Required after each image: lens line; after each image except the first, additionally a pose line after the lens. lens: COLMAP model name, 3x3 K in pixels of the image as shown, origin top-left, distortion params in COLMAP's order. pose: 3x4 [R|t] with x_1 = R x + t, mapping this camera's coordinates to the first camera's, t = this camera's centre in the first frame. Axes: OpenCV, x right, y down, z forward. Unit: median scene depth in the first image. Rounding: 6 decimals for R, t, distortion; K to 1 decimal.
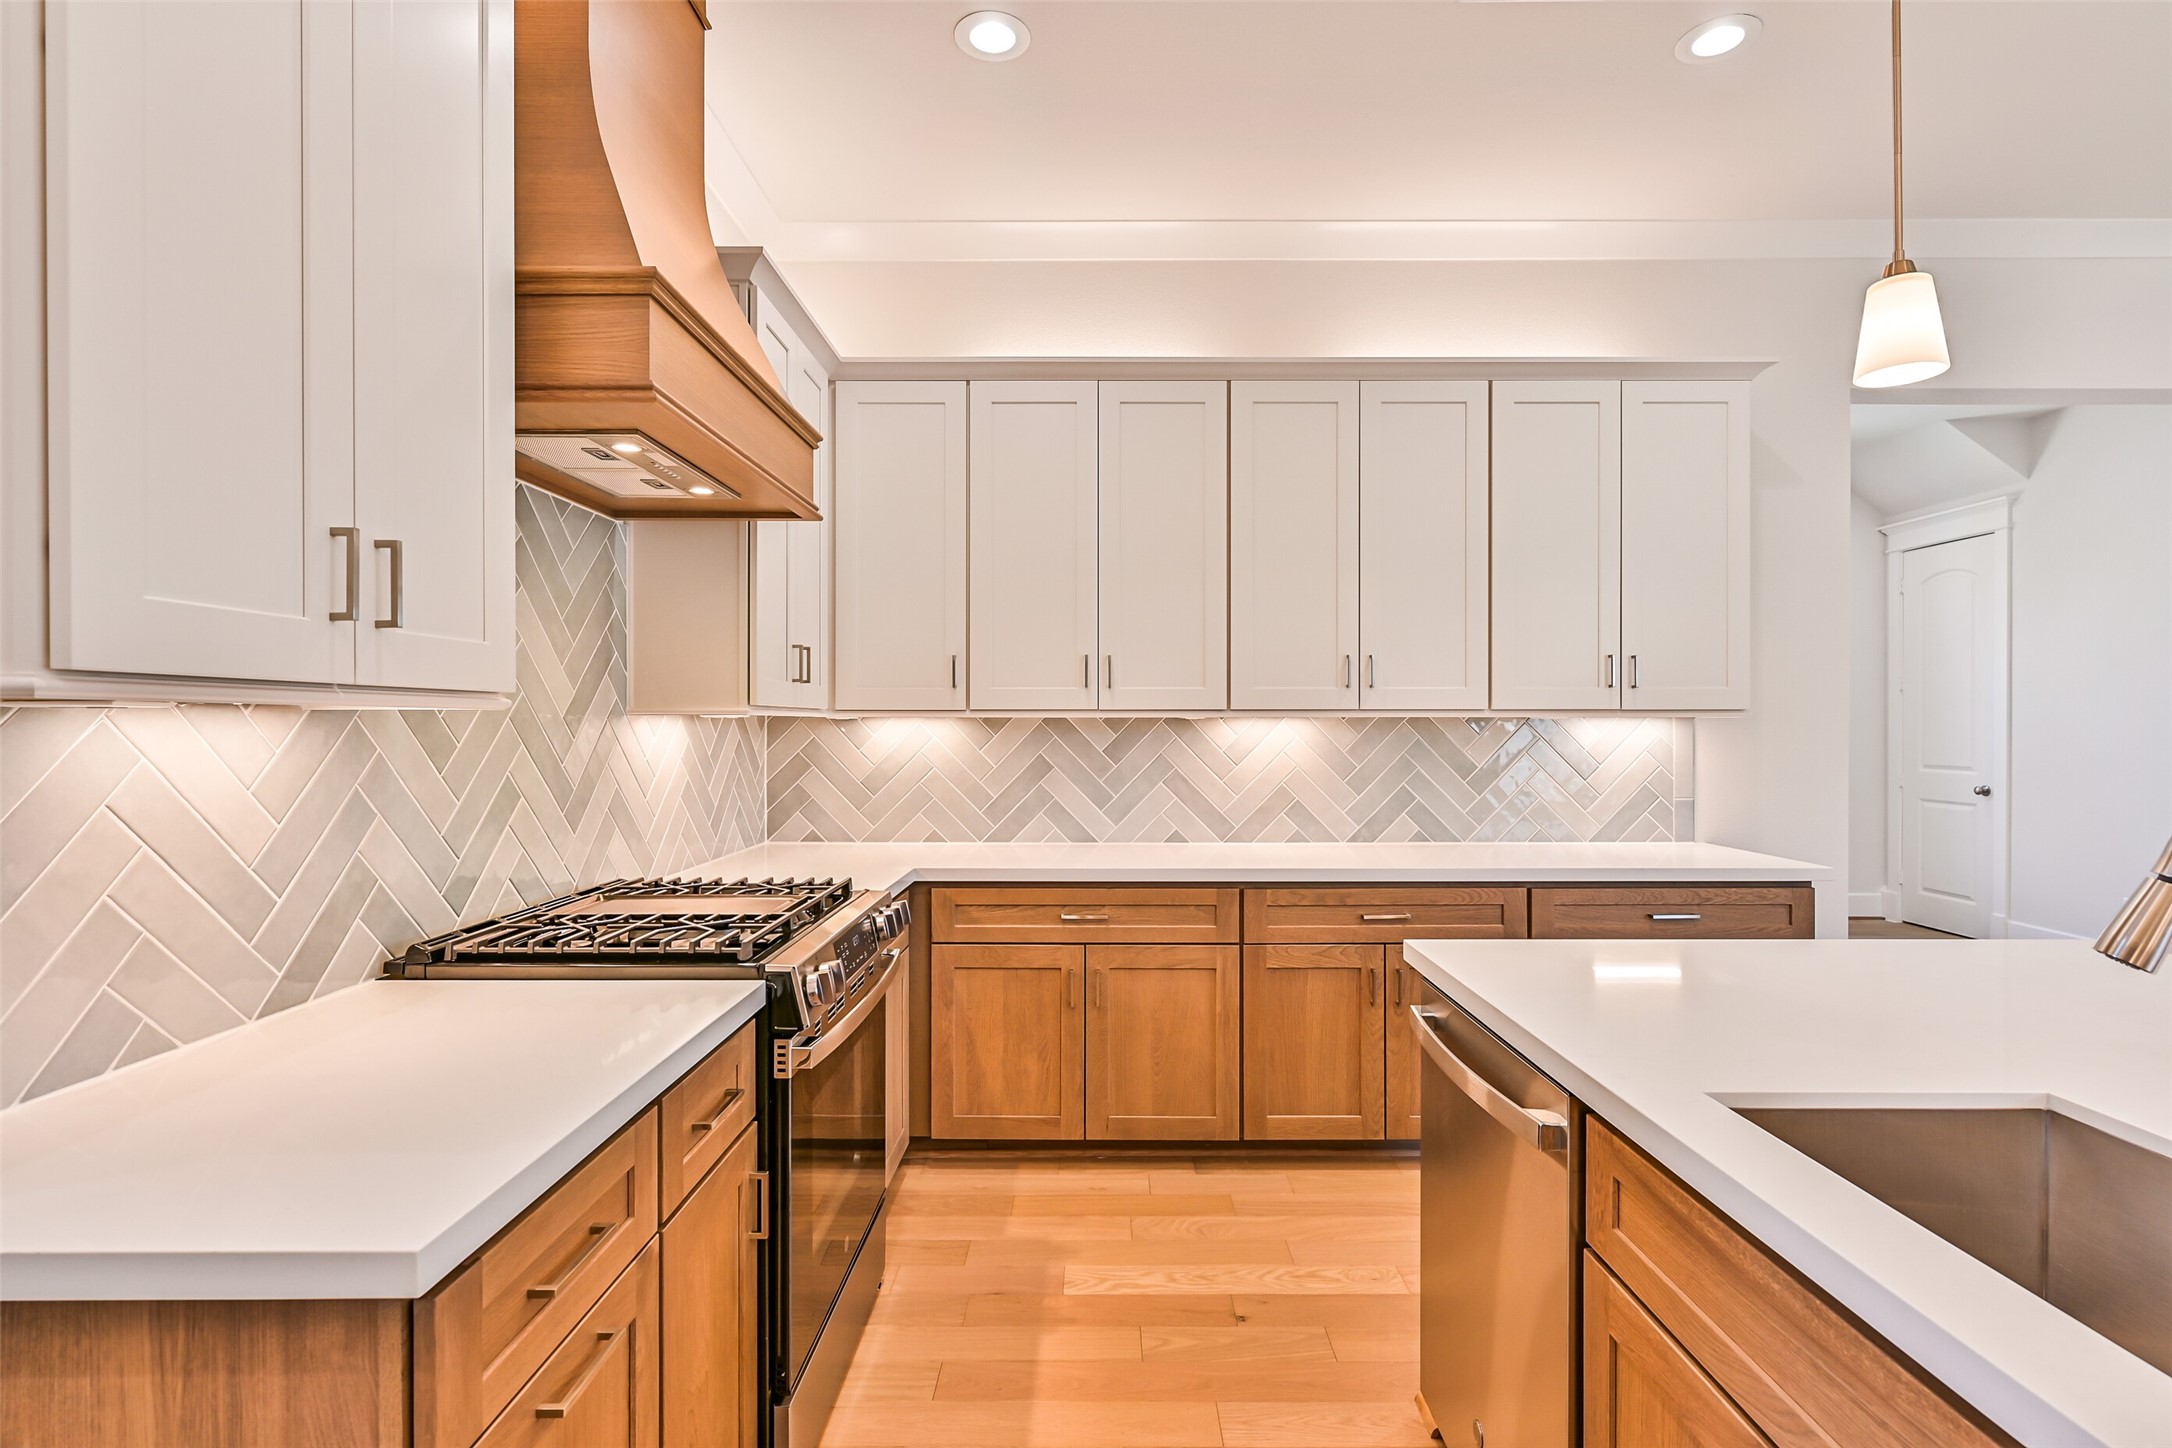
lens RADIAL K [[1046.1, 0, 1098.8], [0, 1046.1, 727.1], [0, 0, 1]] dist [-0.002292, -0.000106]
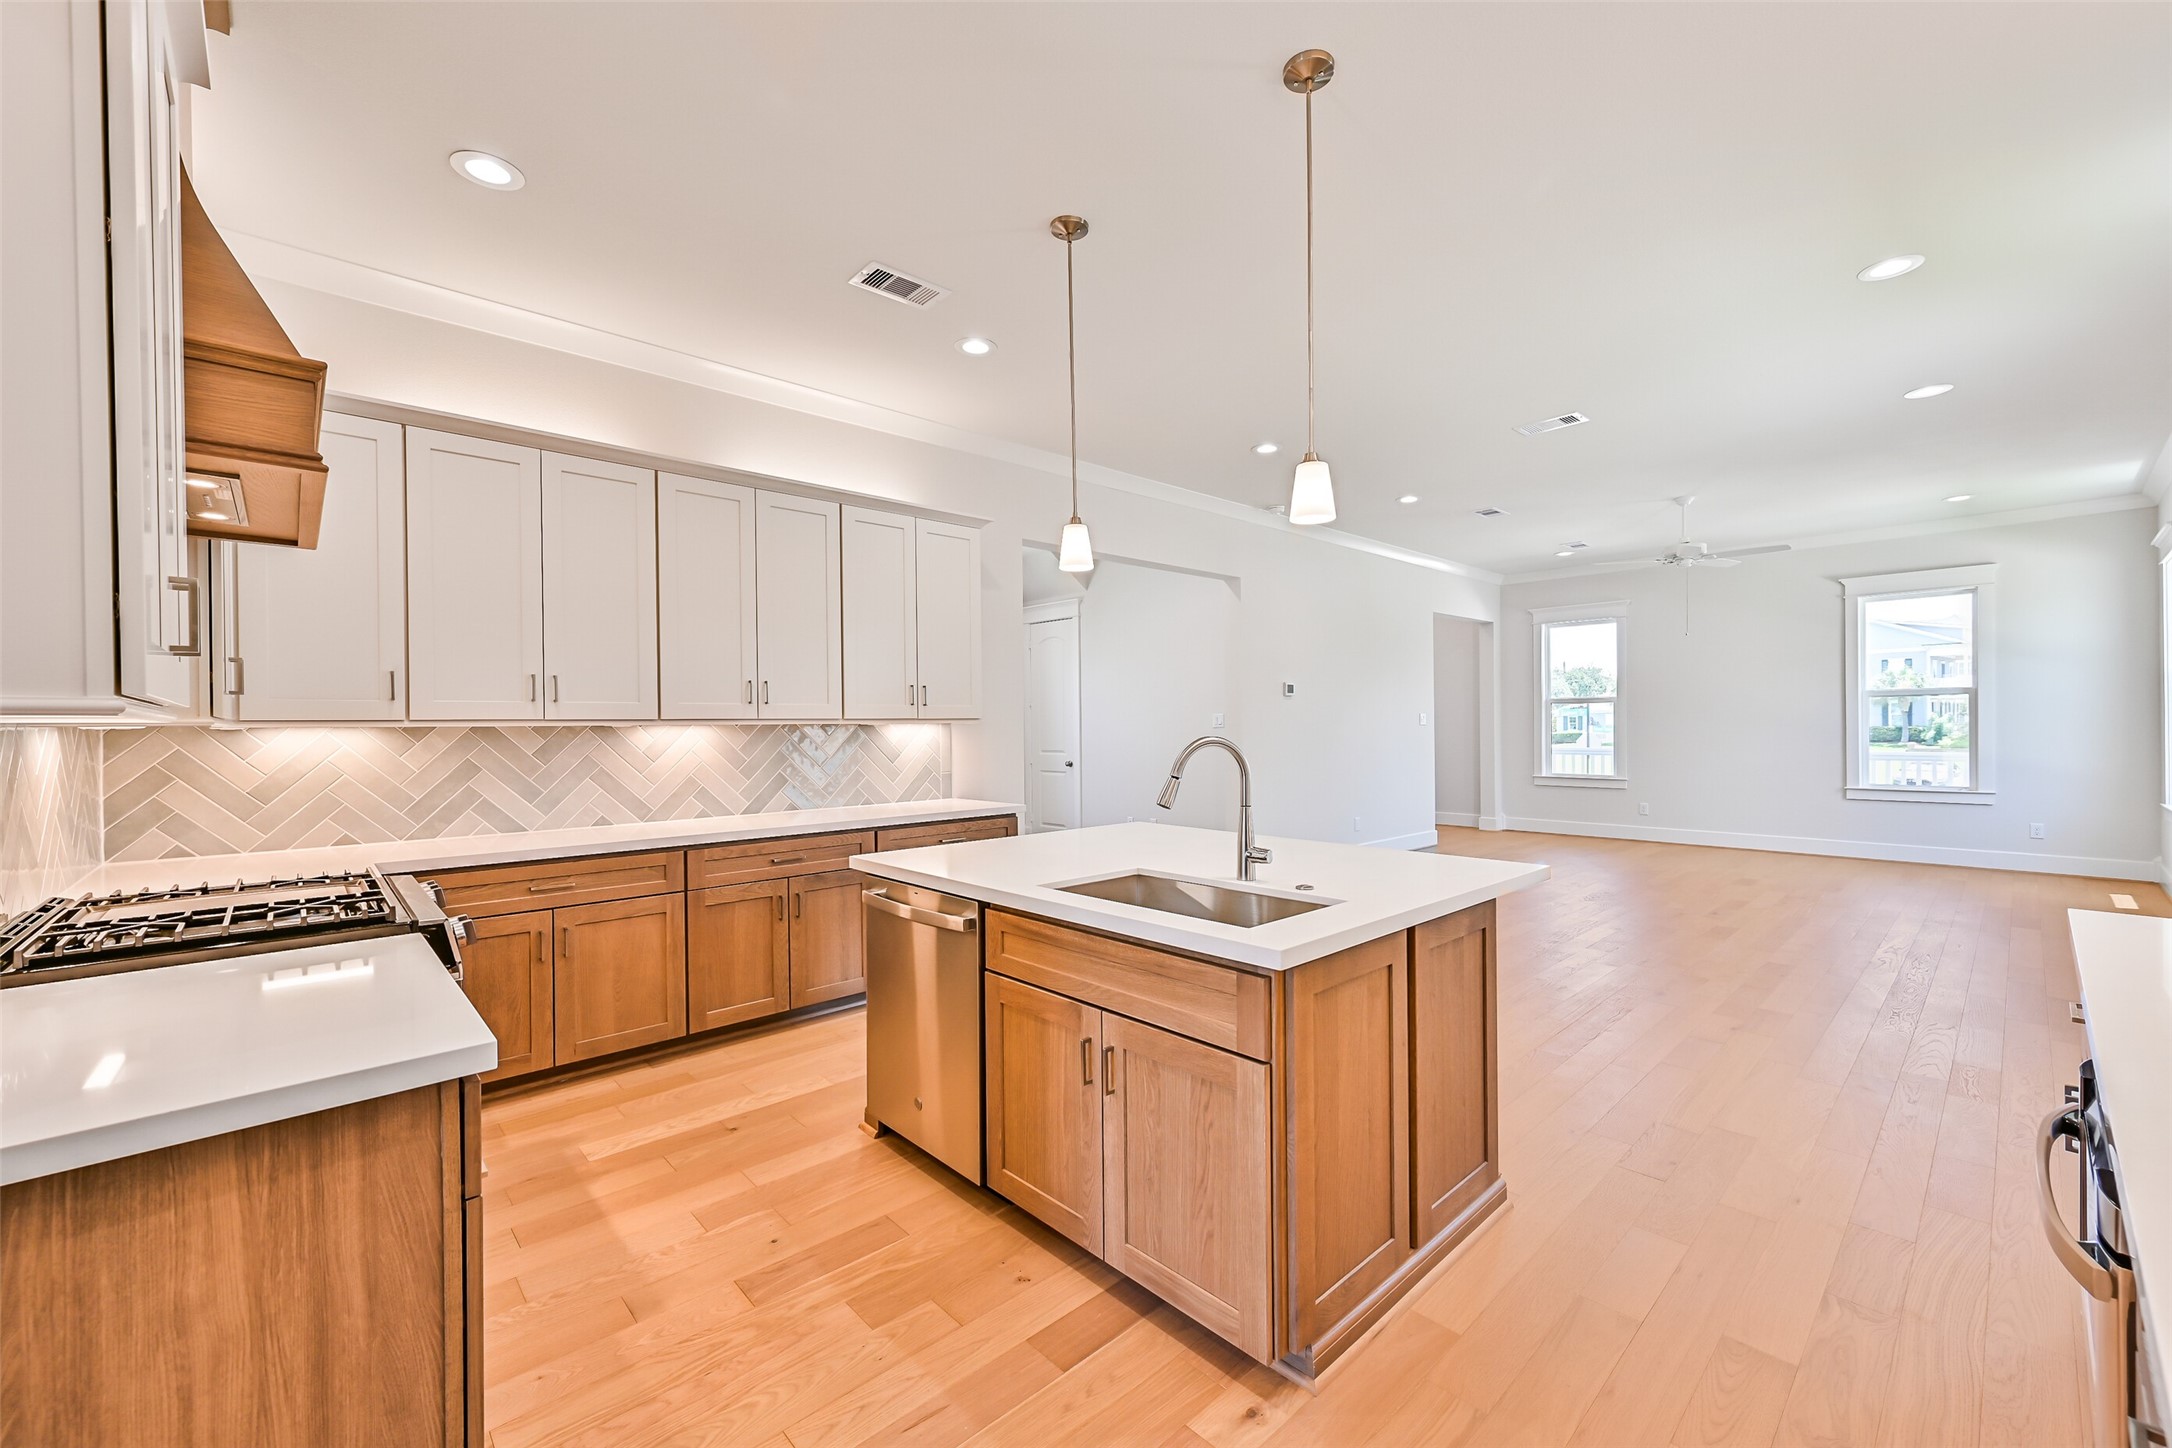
lens RADIAL K [[859.7, 0, 1096.4], [0, 859.7, 727.7], [0, 0, 1]] dist [-0.000001, -0.000004]
pose [[0.727801, -0.008989, 0.685729, -0.240789], [0.012869, 0.999917, -0.000551, 0.001657], [-0.685667, 0.009226, 0.727857, -0.186210]]
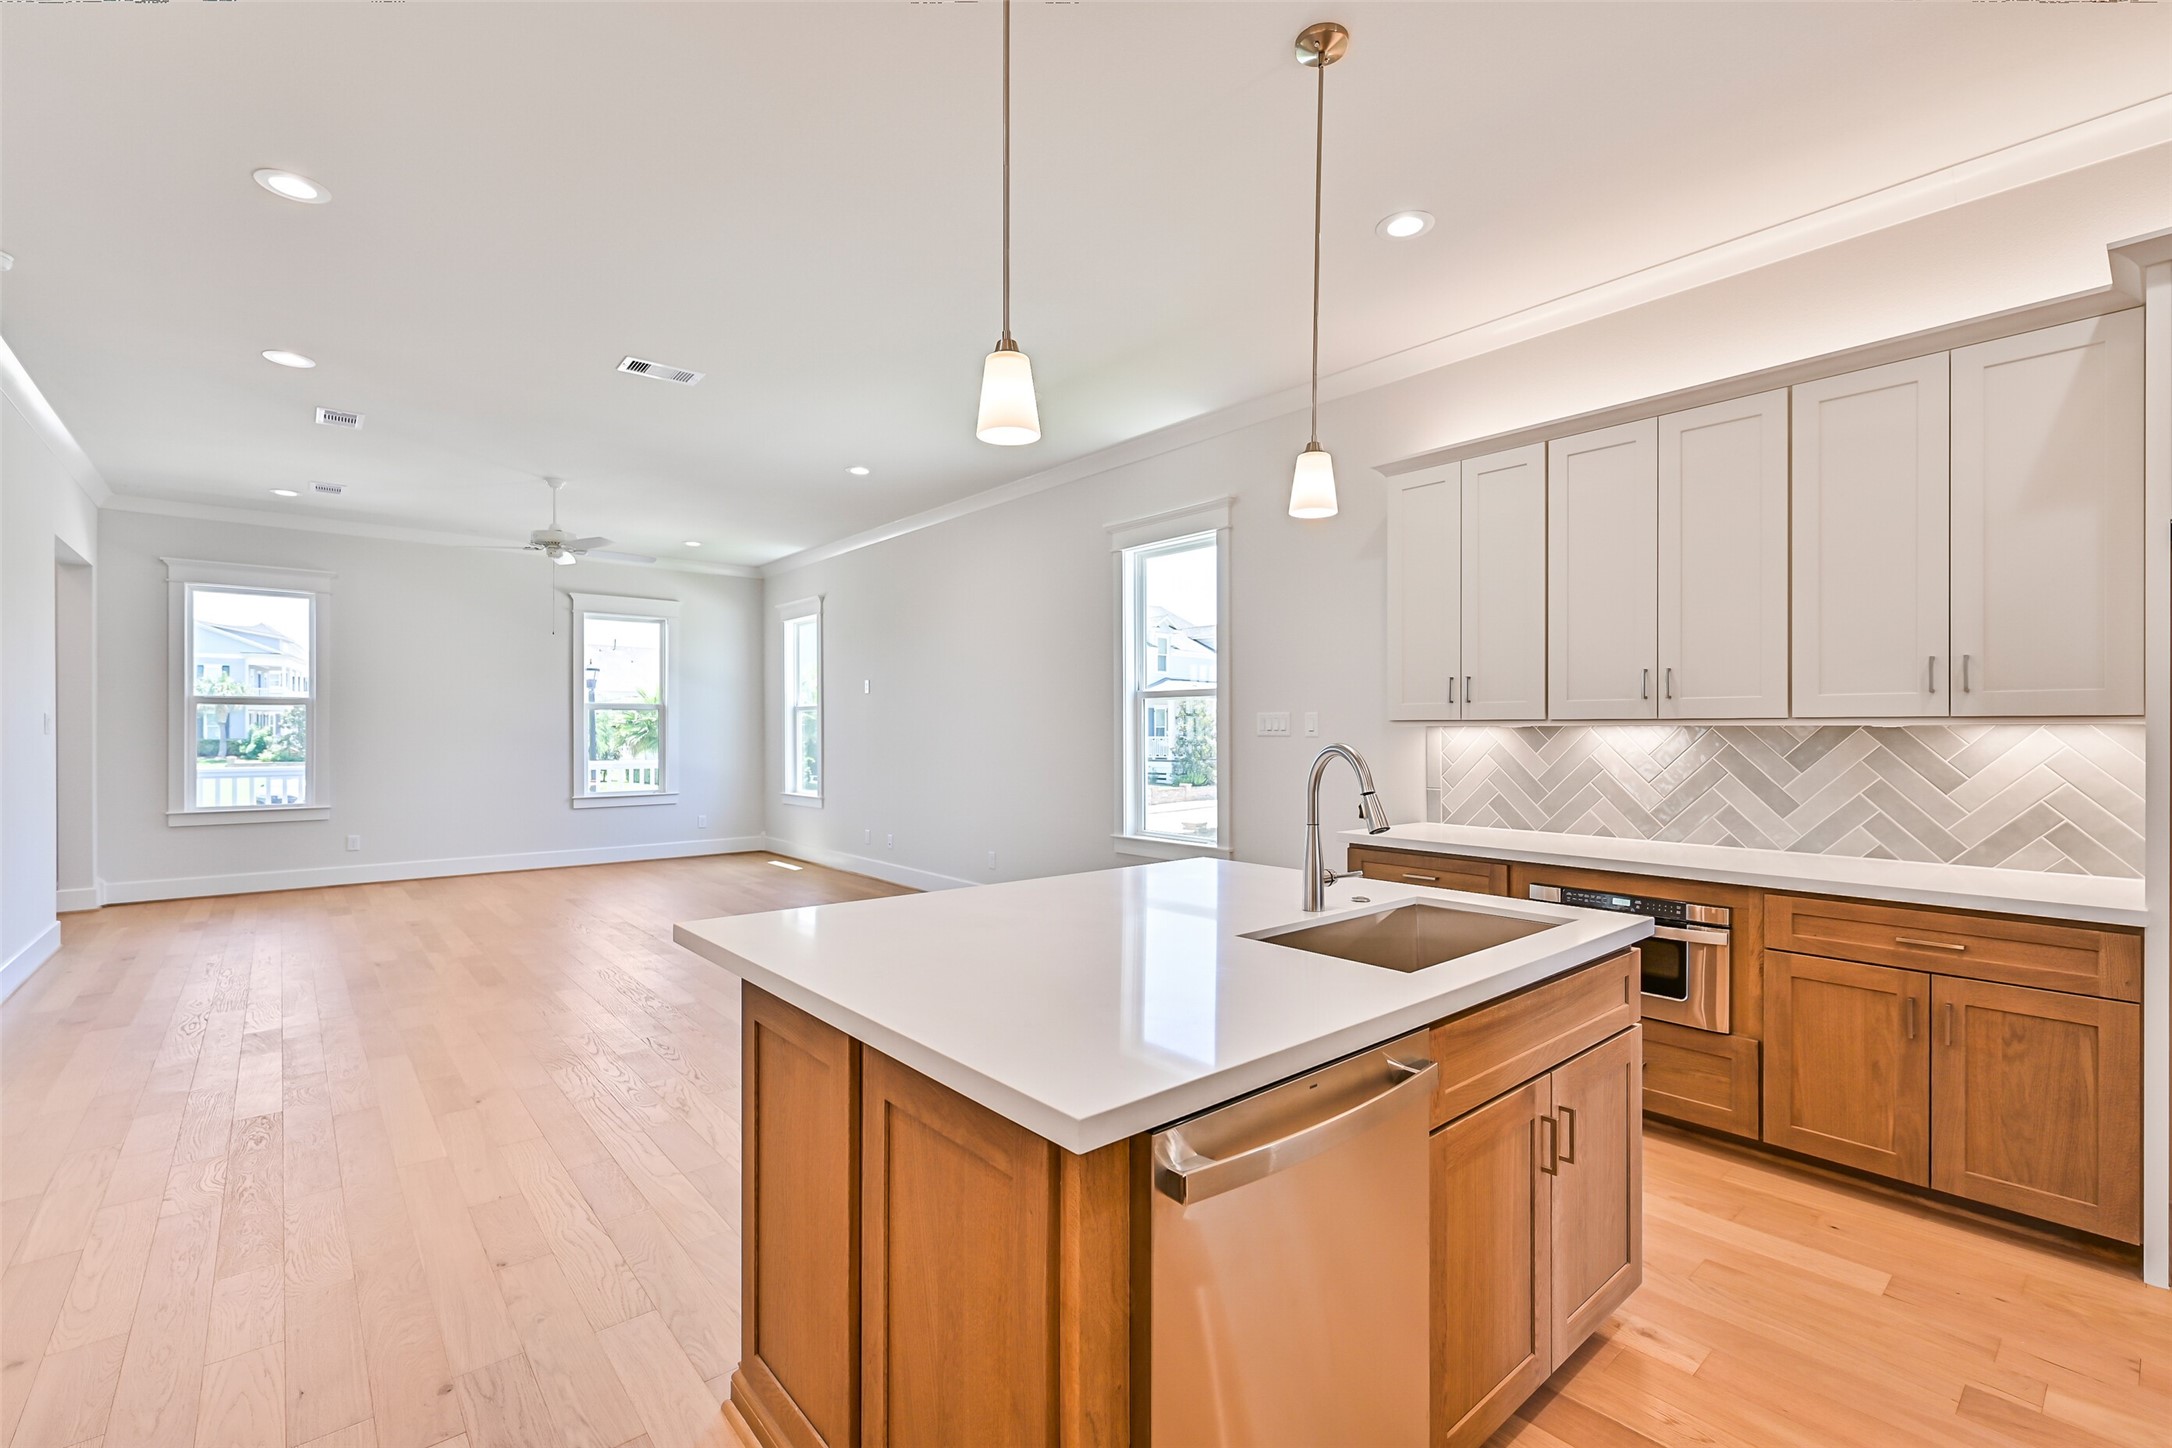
lens RADIAL K [[948.9, 0, 1096.9], [0, 948.9, 727.5], [0, 0, 1]] dist [-0.001085, -0.000059]
pose [[-0.658806, 0.001532, 0.752311, -0.063406], [0.002958, 0.999995, 0.000555, -0.002830], [-0.752307, 0.002591, -0.658807, 0.874276]]
